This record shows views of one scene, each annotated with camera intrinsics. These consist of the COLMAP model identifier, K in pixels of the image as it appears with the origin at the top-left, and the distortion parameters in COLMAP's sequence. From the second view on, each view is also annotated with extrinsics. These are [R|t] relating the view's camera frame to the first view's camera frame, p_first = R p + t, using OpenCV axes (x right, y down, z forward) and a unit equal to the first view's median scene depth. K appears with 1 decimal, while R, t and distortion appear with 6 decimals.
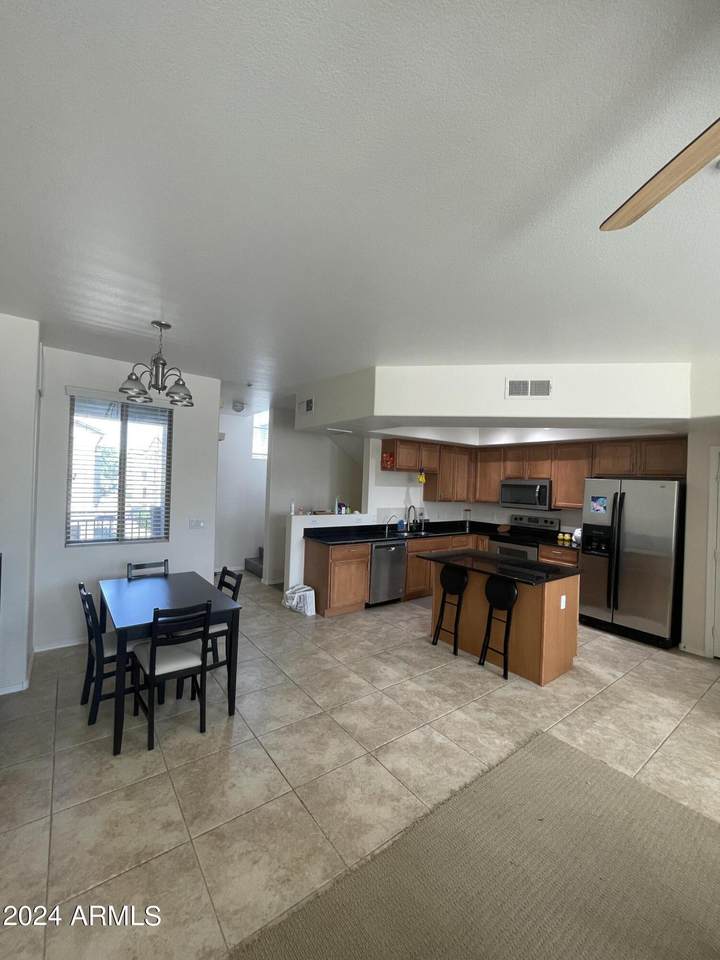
lens RADIAL K [[387.2, 0, 360.0], [0, 387.2, 480.0], [0, 0, 1]] dist [0.000758, -0.000106]
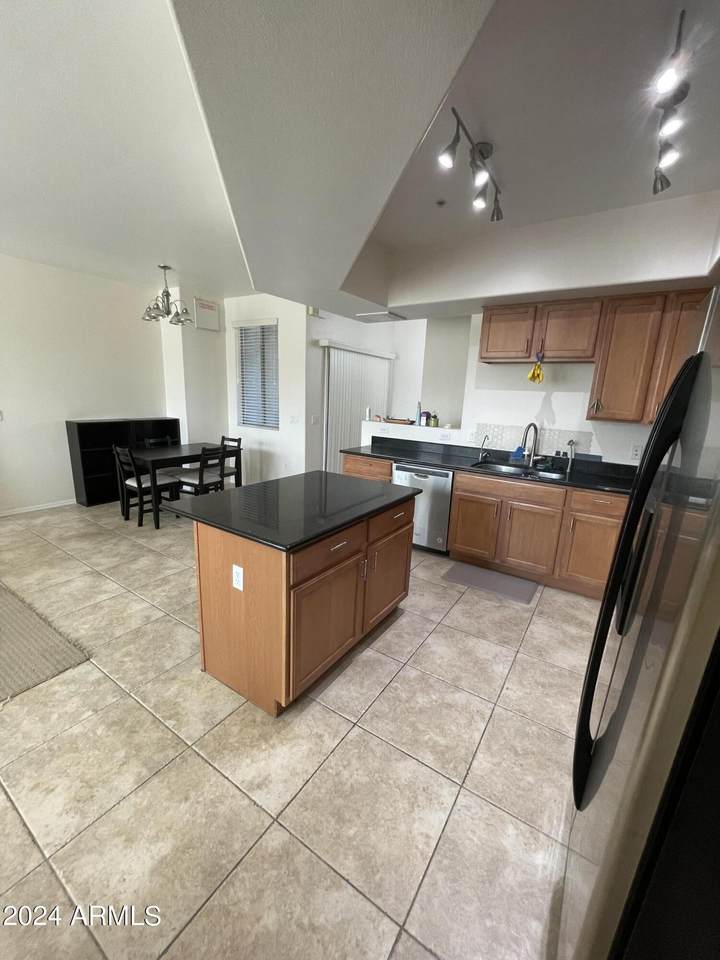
lens RADIAL K [[387.2, 0, 360.0], [0, 387.2, 480.0], [0, 0, 1]] dist [0.000758, -0.000106]
pose [[0.332050, 0.186353, -0.924670, 1.256999], [-0.022956, 0.981596, 0.189582, 0.096232], [0.942982, -0.041724, 0.330217, 1.189176]]
